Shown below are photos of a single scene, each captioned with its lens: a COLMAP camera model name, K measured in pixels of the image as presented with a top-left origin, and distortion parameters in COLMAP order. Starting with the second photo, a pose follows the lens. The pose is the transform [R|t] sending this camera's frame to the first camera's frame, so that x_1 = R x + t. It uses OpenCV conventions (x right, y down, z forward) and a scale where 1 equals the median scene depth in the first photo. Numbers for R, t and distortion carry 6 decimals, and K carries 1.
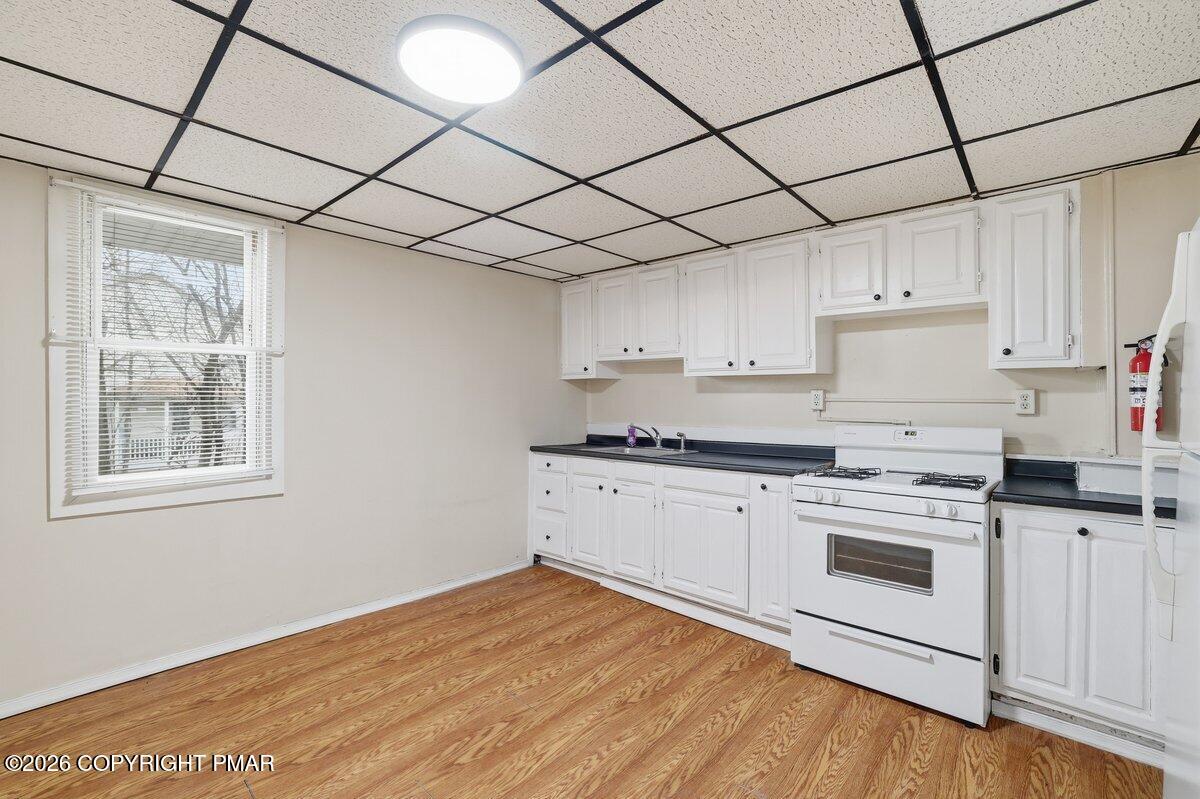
lens RADIAL K [[518.5, 0, 595.3], [0, 518.5, 397.0], [0, 0, 1]] dist [-0.047229, 0.018796]
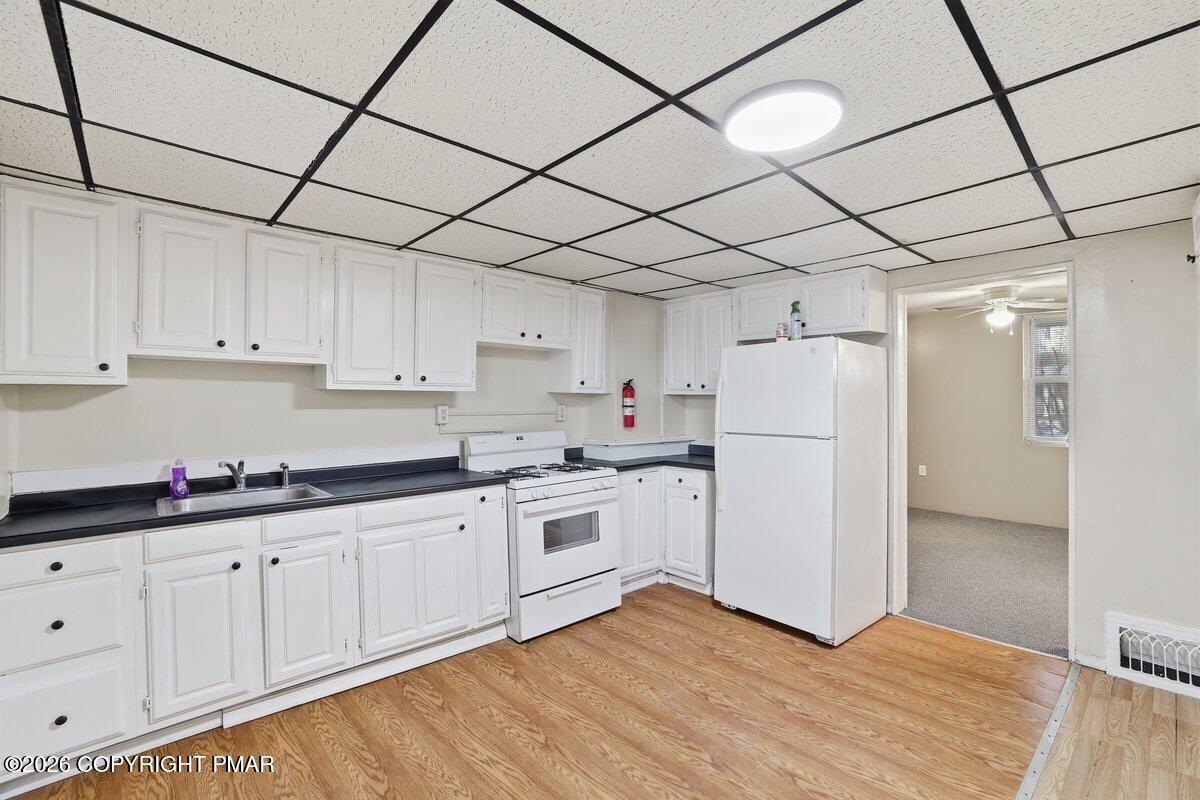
lens RADIAL K [[518.5, 0, 595.3], [0, 518.5, 397.5], [0, 0, 1]] dist [-0.047229, 0.018796]
pose [[0.102953, 0.003507, 0.994680, -0.676494], [-0.000272, 0.999994, -0.003497, -0.029509], [-0.994686, 0.000090, 0.102954, 0.632321]]
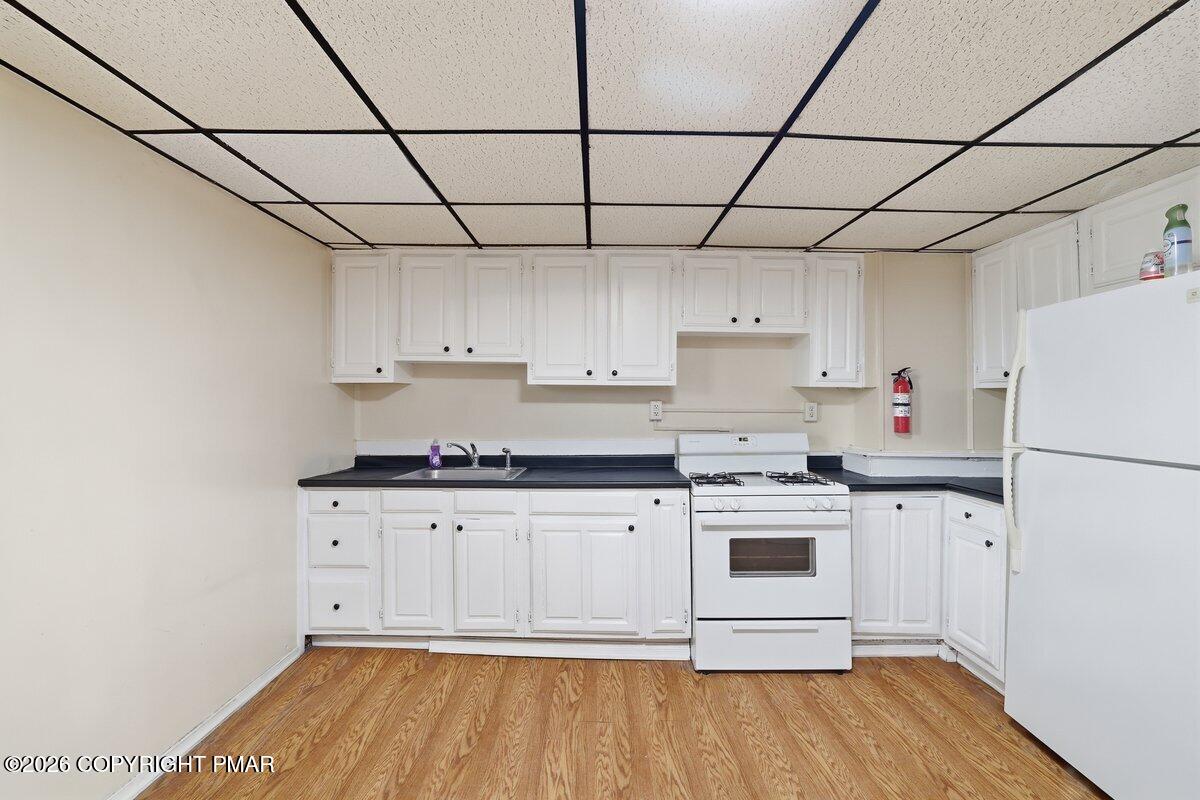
lens RADIAL K [[518.5, 0, 595.3], [0, 518.5, 397.5], [0, 0, 1]] dist [-0.047229, 0.018796]
pose [[0.745112, 0.003643, 0.666930, -0.398278], [-0.004220, 0.999991, -0.000748, -0.021214], [-0.666927, -0.002257, 0.745120, 0.332152]]
